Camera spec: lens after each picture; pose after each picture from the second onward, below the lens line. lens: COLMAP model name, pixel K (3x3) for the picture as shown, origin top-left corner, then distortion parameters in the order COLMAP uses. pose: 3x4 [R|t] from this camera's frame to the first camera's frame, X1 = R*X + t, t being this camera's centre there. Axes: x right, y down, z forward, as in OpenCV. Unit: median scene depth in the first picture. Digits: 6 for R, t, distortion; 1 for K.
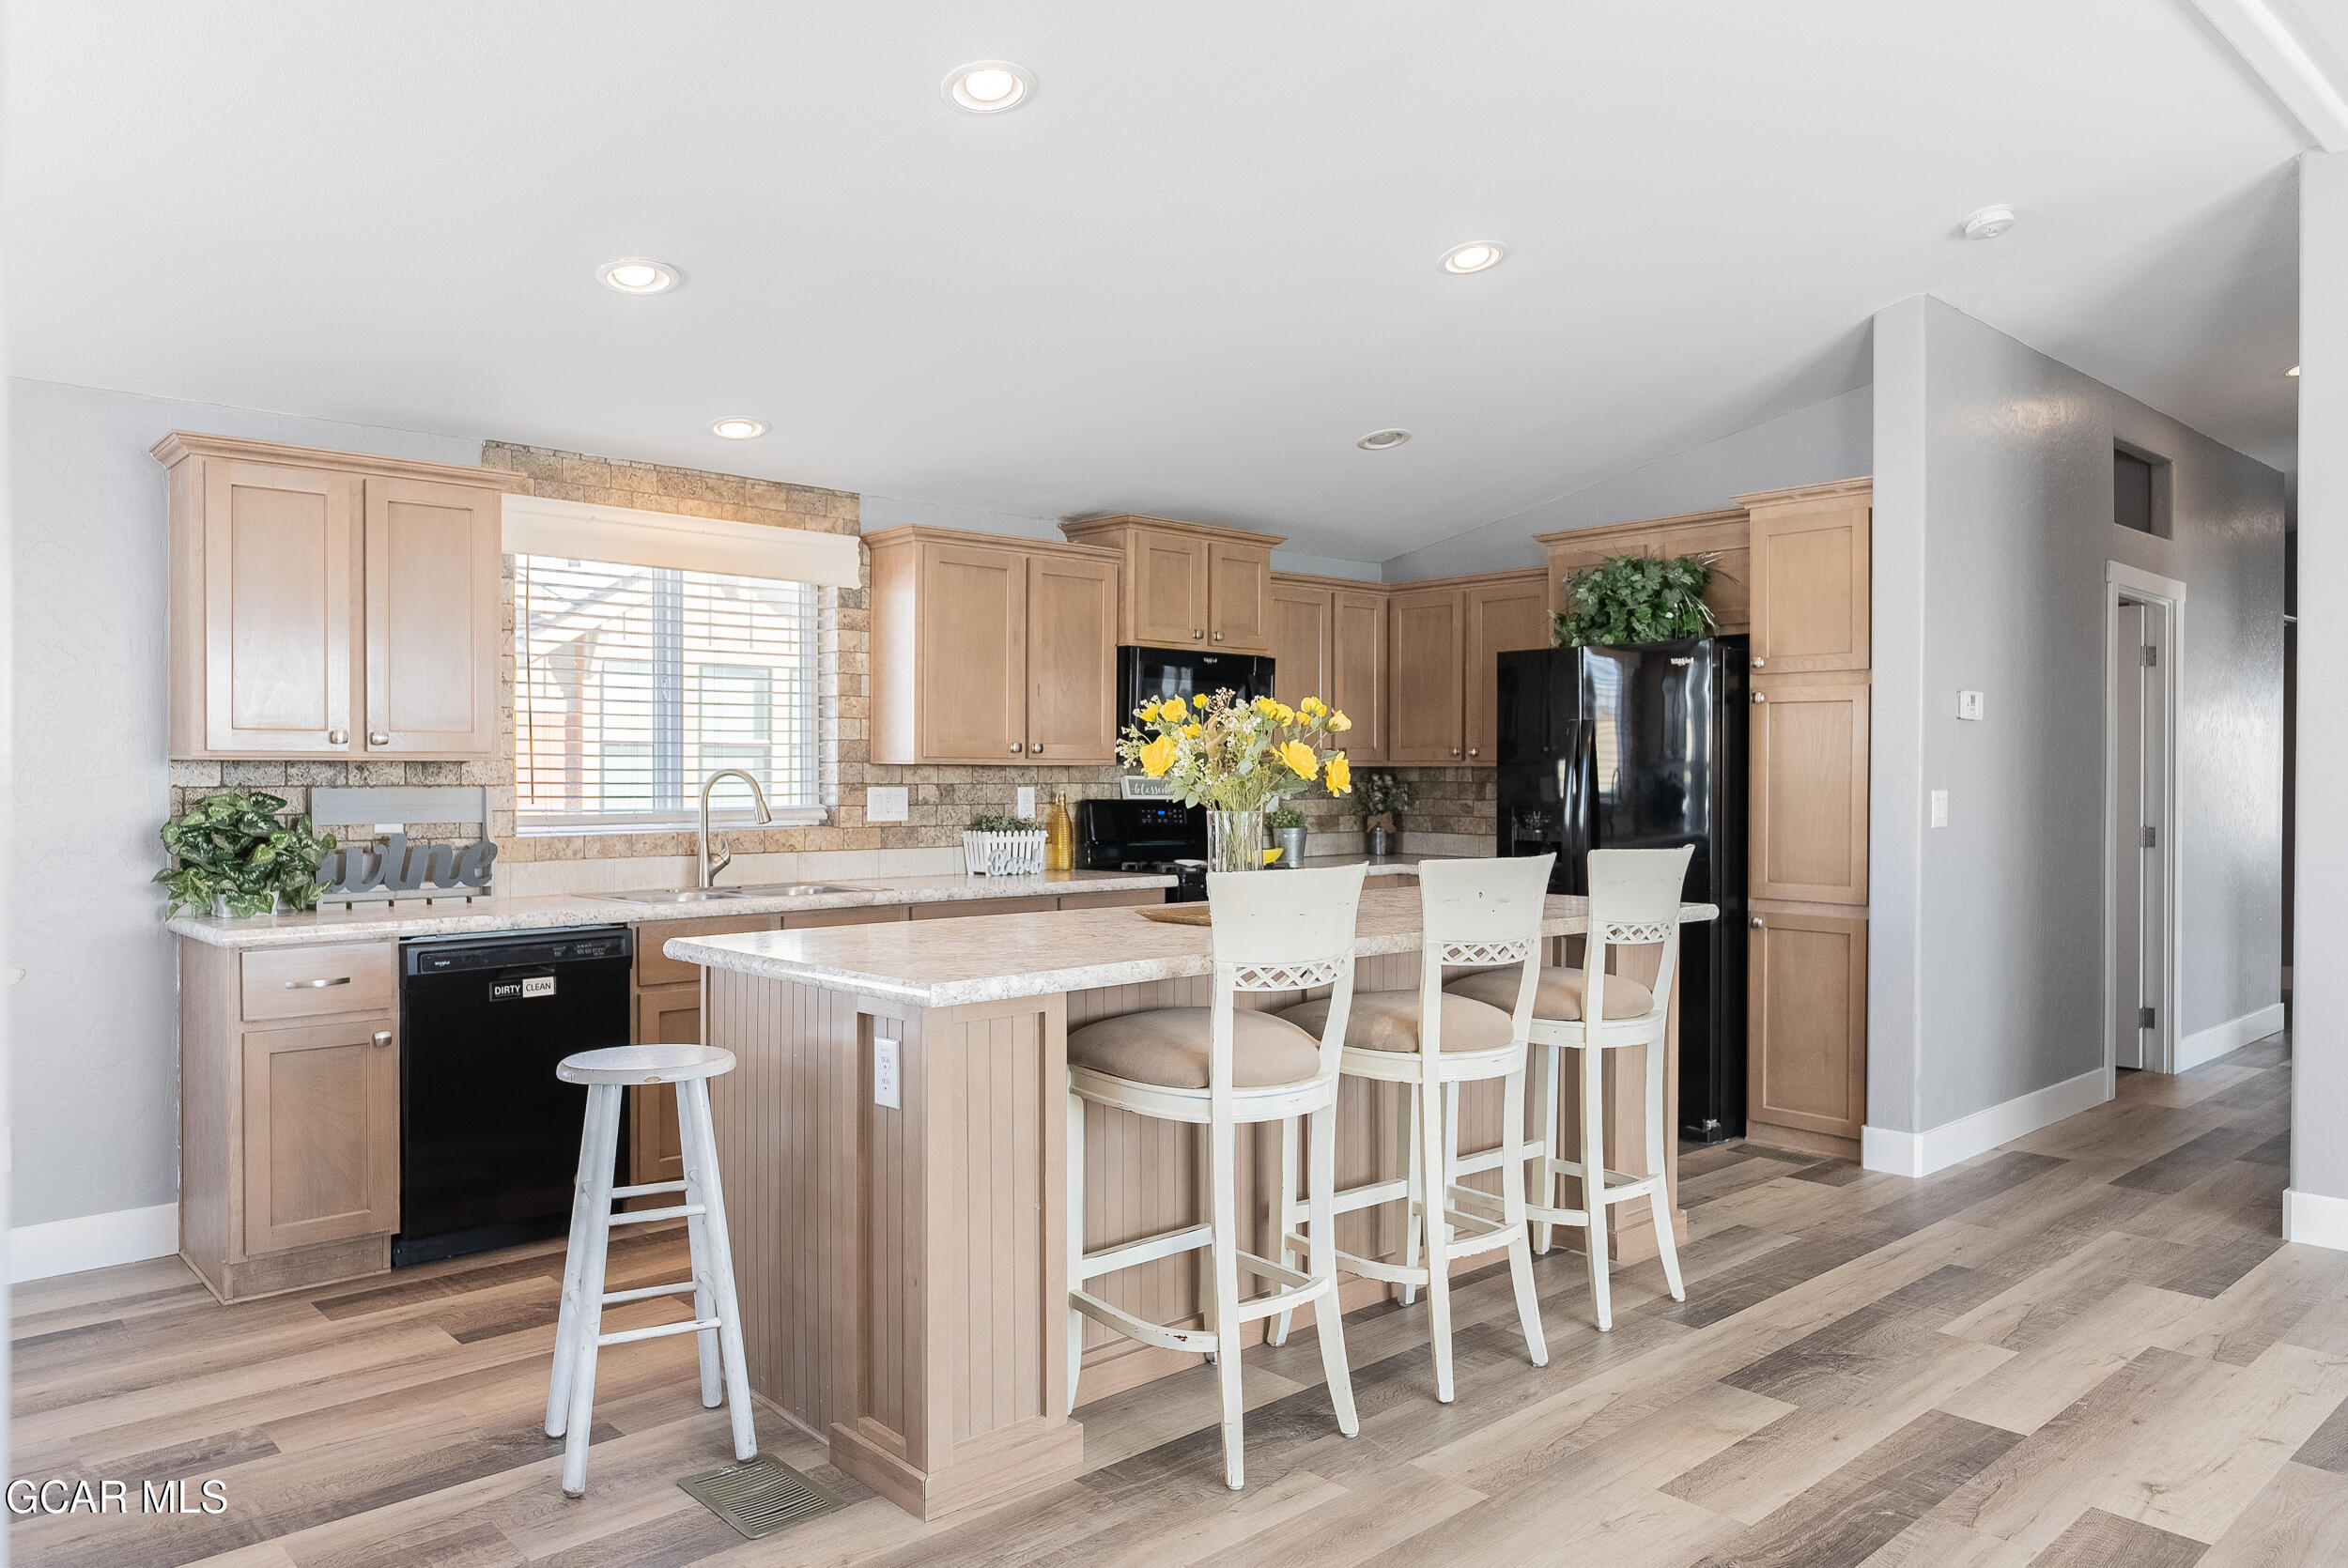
lens RADIAL K [[1564.4, 0, 1173.8], [0, 1564.4, 778.3], [0, 0, 1]] dist [0.005717, -0.006802]
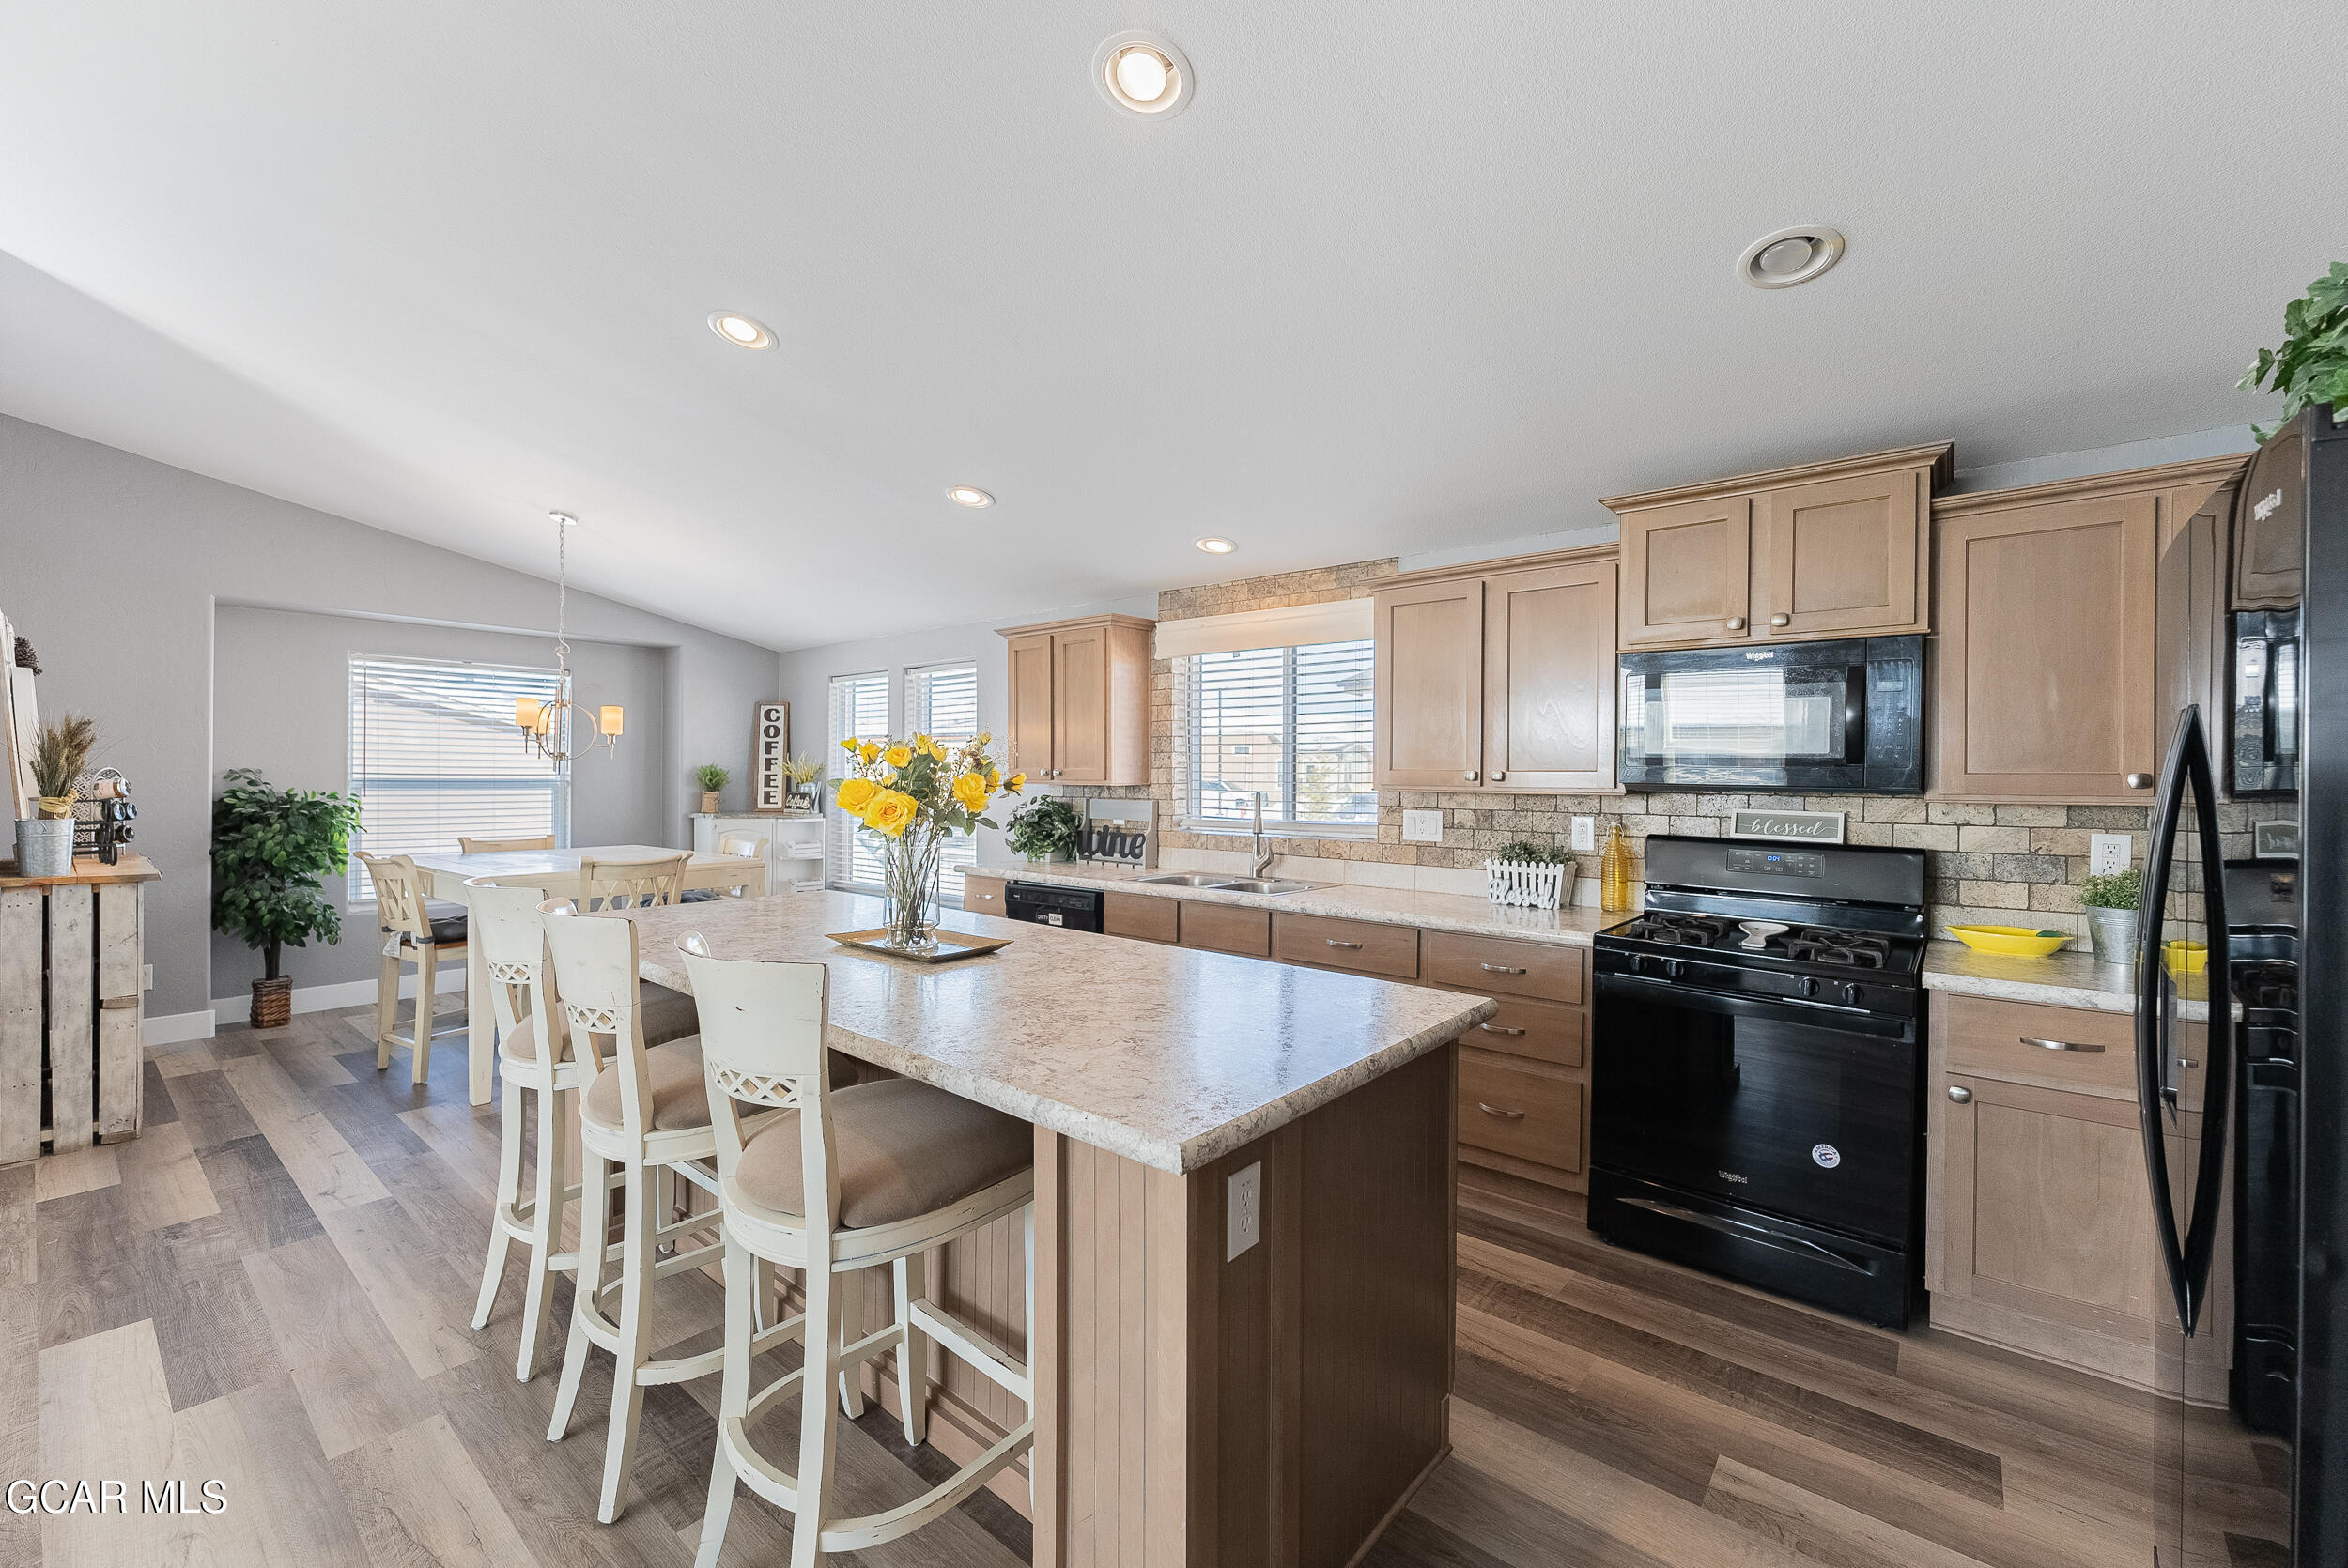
lens RADIAL K [[946.4, 0, 1175.3], [0, 946.4, 775.1], [0, 0, 1]] dist [0.003142, -0.000998]
pose [[0.139853, 0.000590, -0.990172, 0.486753], [-0.011265, 0.999936, -0.000995, -0.017989], [0.990108, 0.011293, 0.139851, 0.763267]]
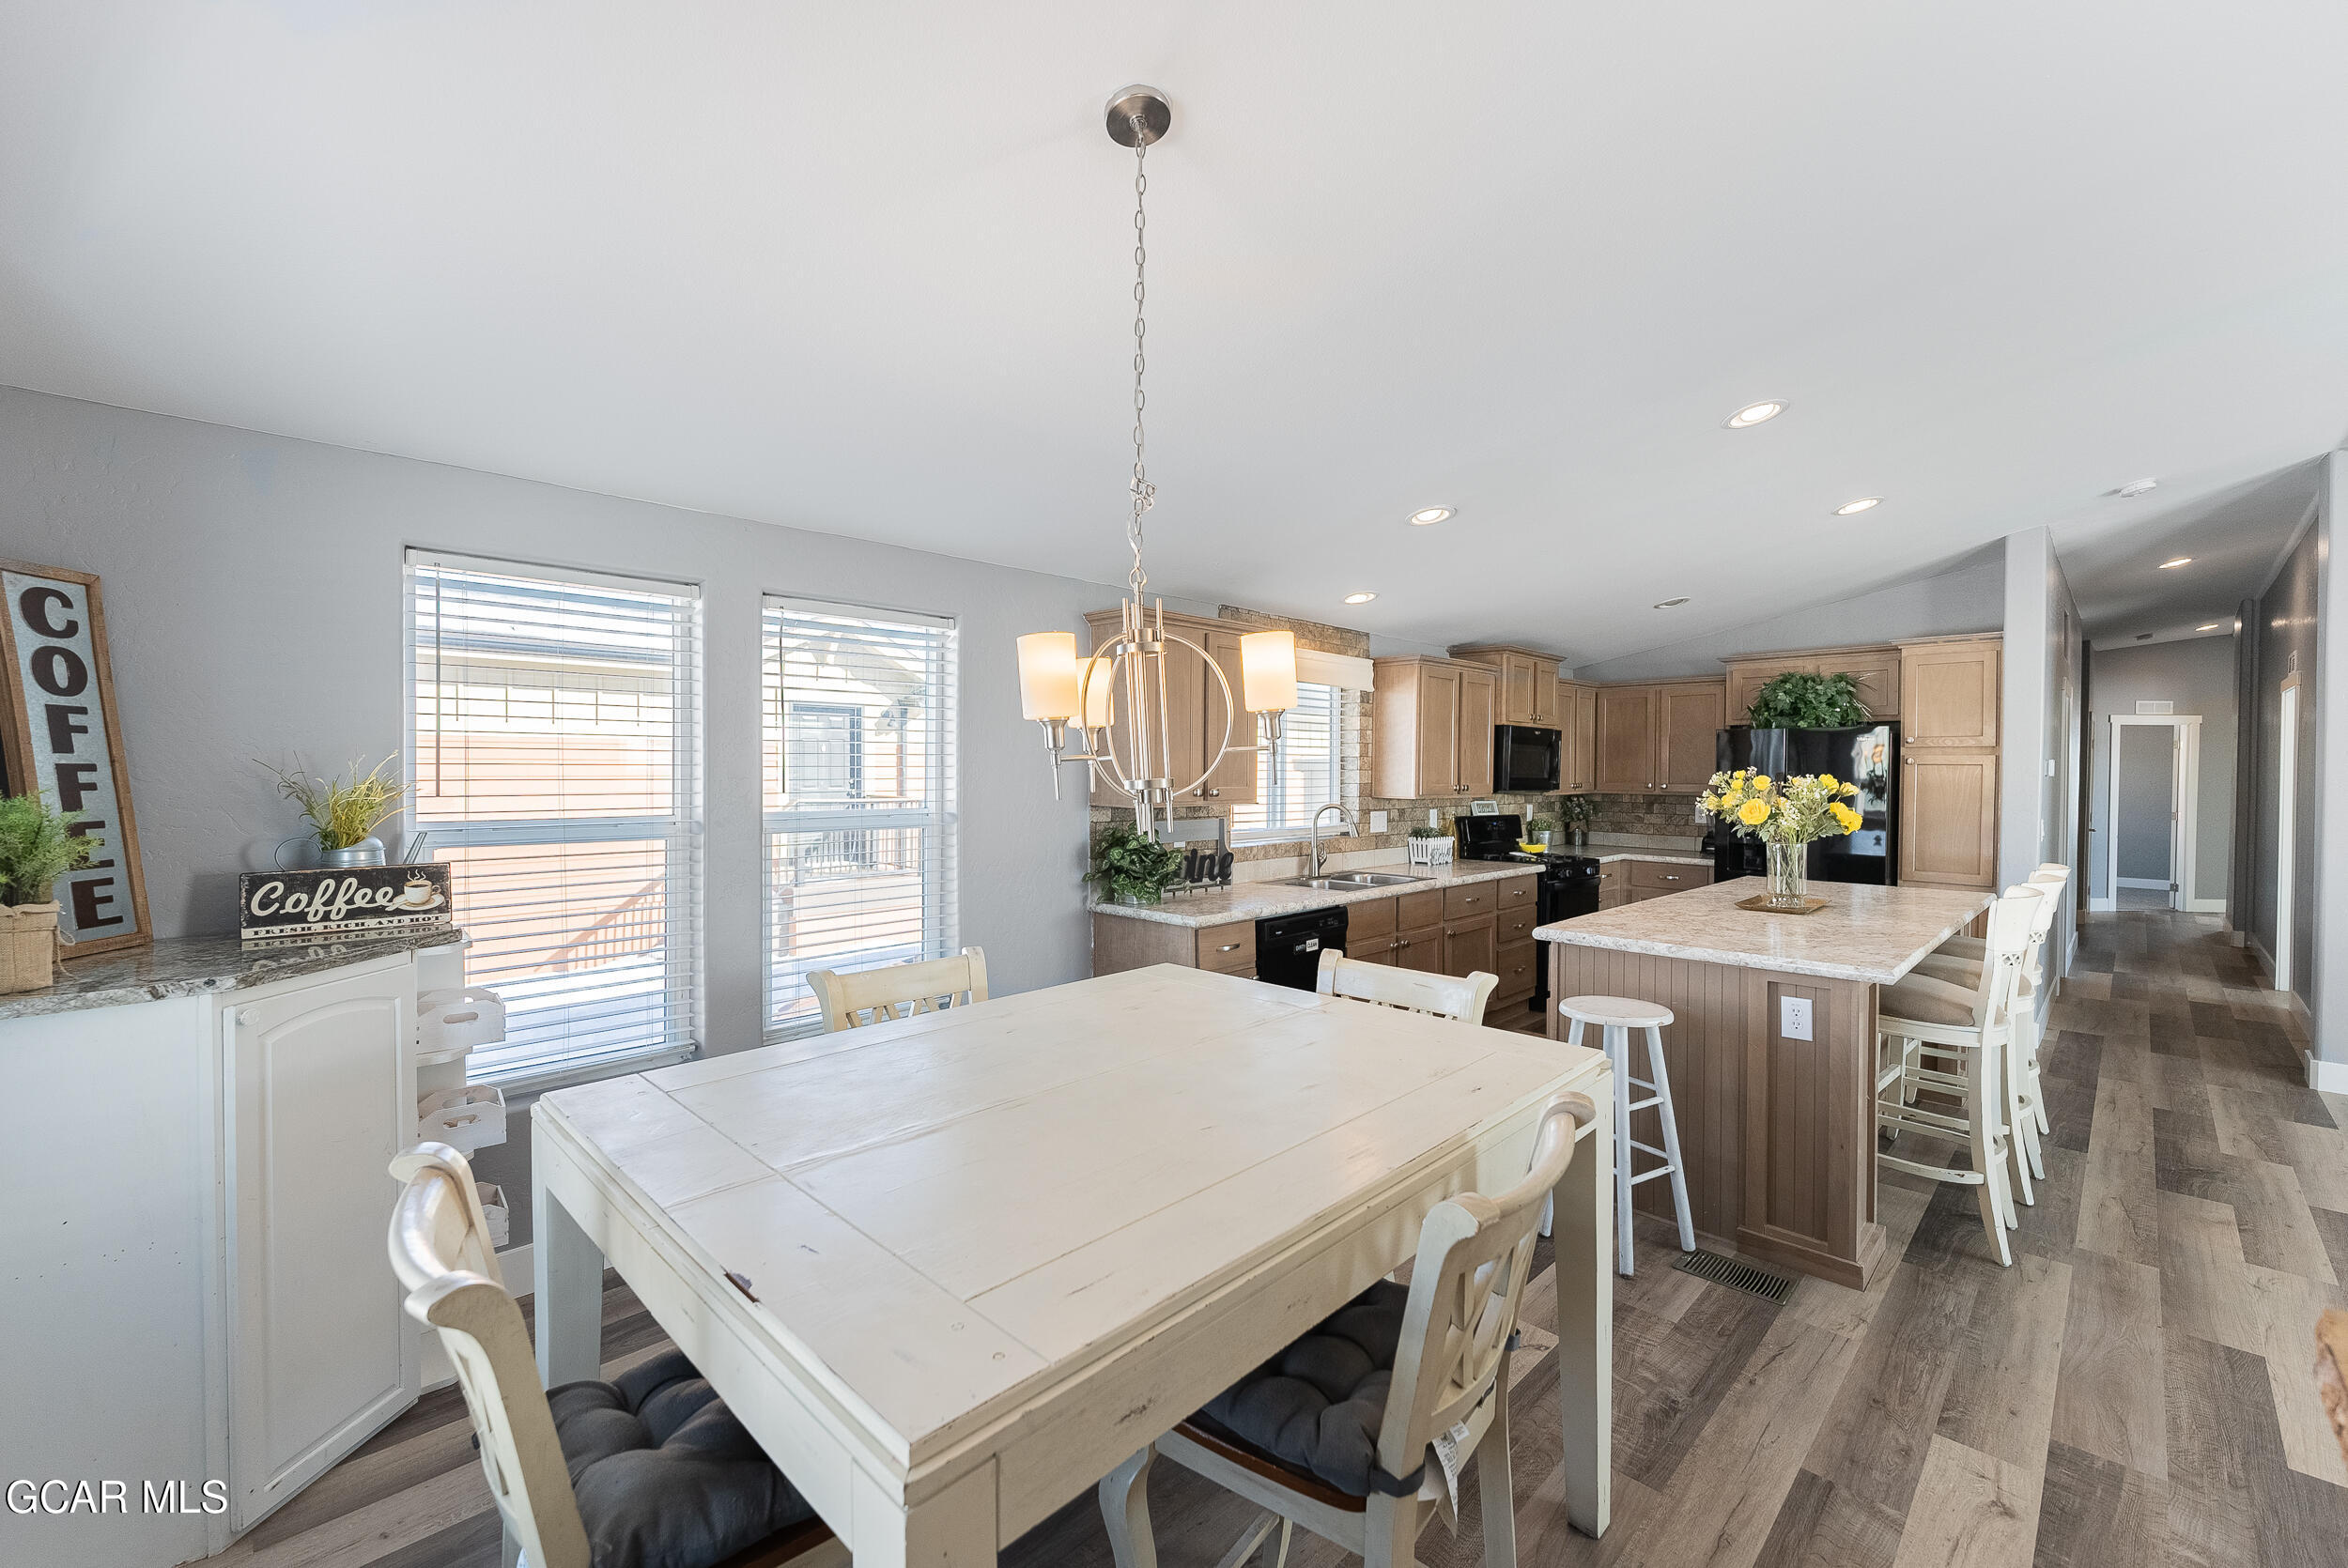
lens RADIAL K [[946.4, 0, 1176.2], [0, 946.4, 780.1], [0, 0, 1]] dist [0.003142, -0.000998]
pose [[0.999187, 0.004029, 0.040119, -0.456000], [-0.004306, 0.999967, 0.006821, -0.034788], [-0.040090, -0.006989, 0.999172, 0.014846]]
